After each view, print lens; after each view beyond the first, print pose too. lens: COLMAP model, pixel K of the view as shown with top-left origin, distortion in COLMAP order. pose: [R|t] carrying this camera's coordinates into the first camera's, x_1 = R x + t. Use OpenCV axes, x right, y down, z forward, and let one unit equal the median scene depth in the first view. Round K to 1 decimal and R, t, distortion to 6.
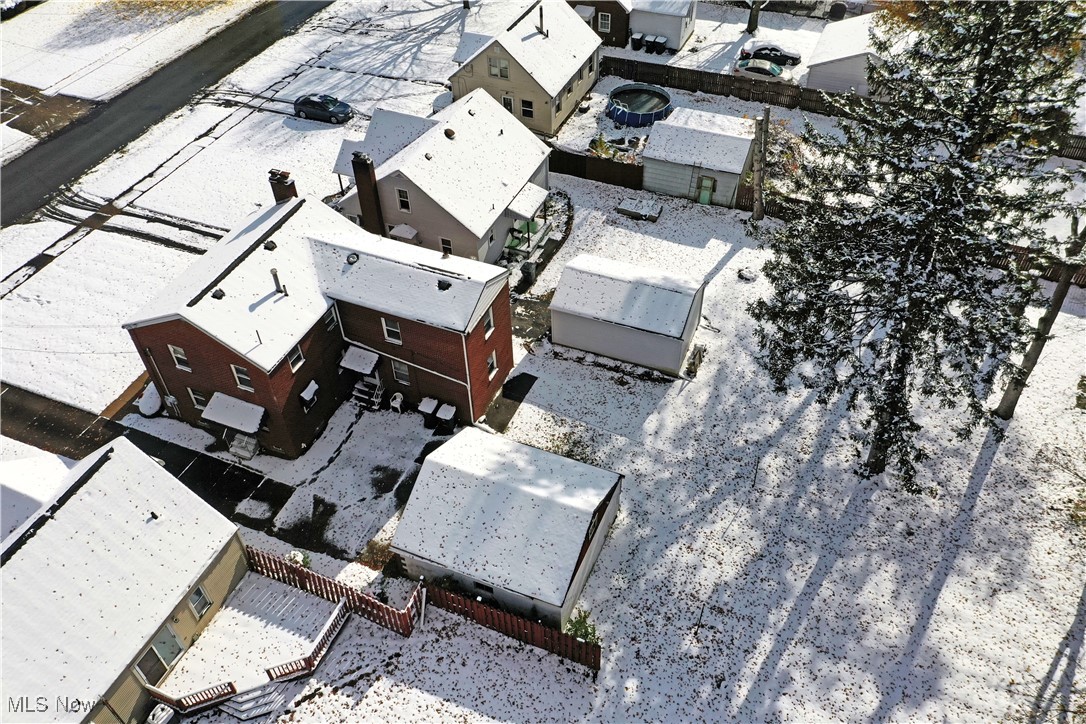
lens RADIAL K [[867.3, 0, 542.3], [0, 867.3, 359.8], [0, 0, 1]] dist [0.008133, 0.007853]
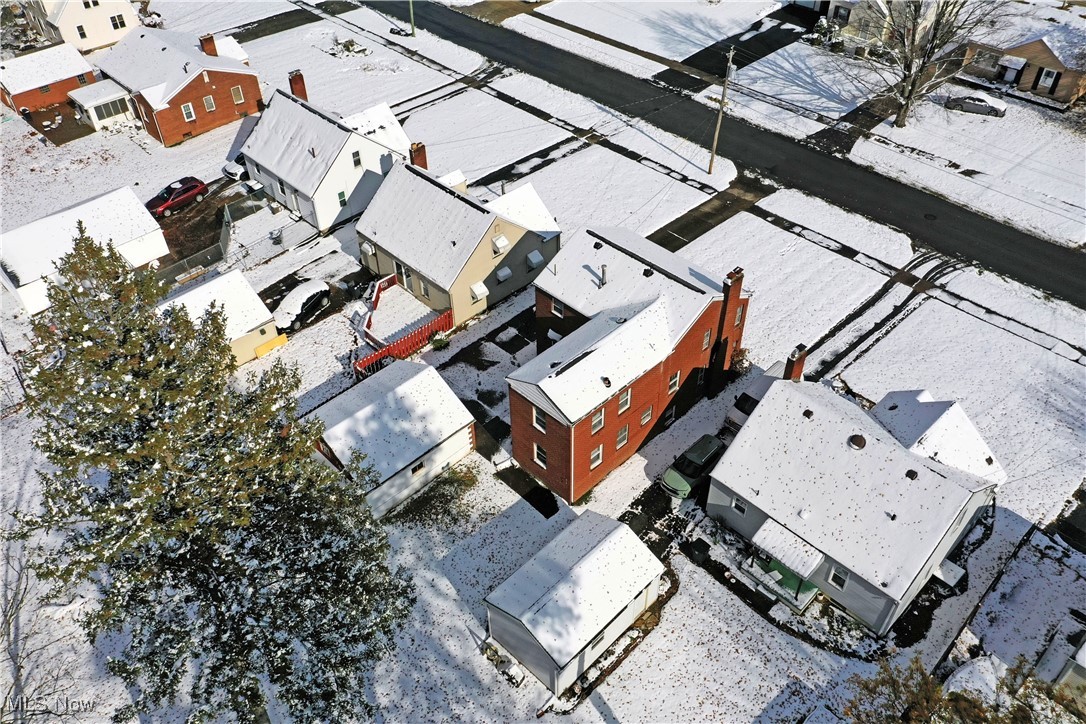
lens RADIAL K [[867.3, 0, 542.4], [0, 867.3, 363.4], [0, 0, 1]] dist [0.008133, 0.007853]
pose [[-0.381083, 0.643596, -0.663747, 0.477941], [-0.622276, 0.352410, 0.698984, -0.646907], [0.683775, 0.679405, 0.266196, 0.519948]]
